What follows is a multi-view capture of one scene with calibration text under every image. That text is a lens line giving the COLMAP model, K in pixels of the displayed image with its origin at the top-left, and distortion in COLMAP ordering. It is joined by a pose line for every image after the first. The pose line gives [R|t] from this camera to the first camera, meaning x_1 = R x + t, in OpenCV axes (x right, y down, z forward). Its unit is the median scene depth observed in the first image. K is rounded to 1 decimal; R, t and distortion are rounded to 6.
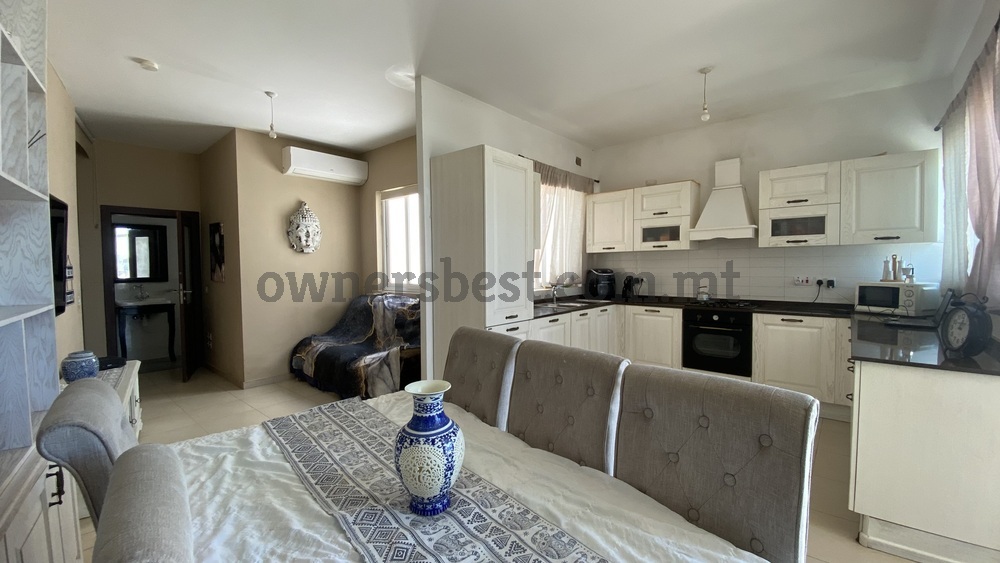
lens RADIAL K [[405.0, 0, 500.0], [0, 405.0, 281.5], [0, 0, 1]] dist [0.011128, -0.016429]
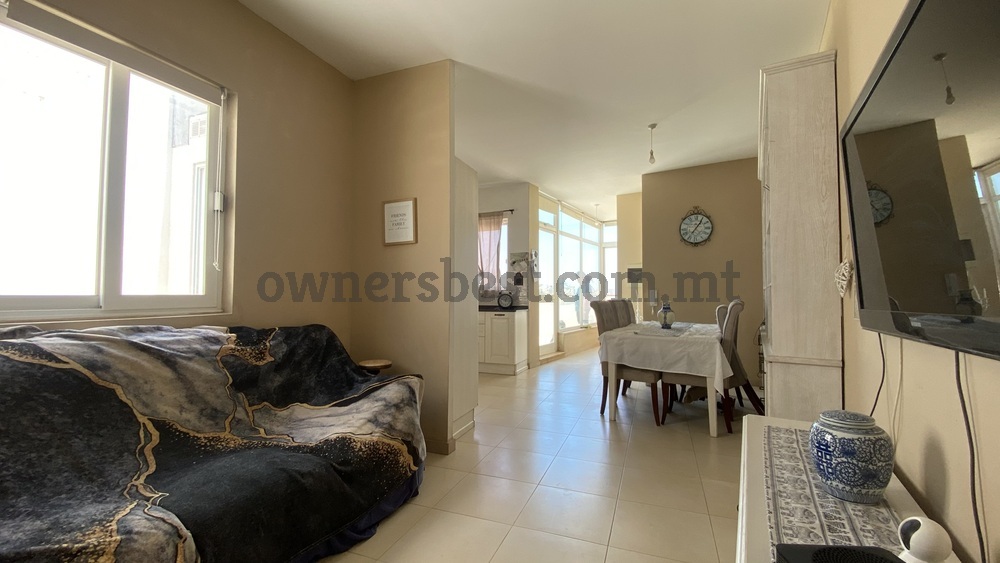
lens RADIAL K [[405.0, 0, 500.0], [0, 405.0, 281.5], [0, 0, 1]] dist [0.011128, -0.016429]
pose [[-0.334691, 0.039381, 0.941505, -0.742937], [0.040426, 0.998807, -0.027407, 0.017315], [-0.941460, 0.028888, -0.335884, 0.830970]]
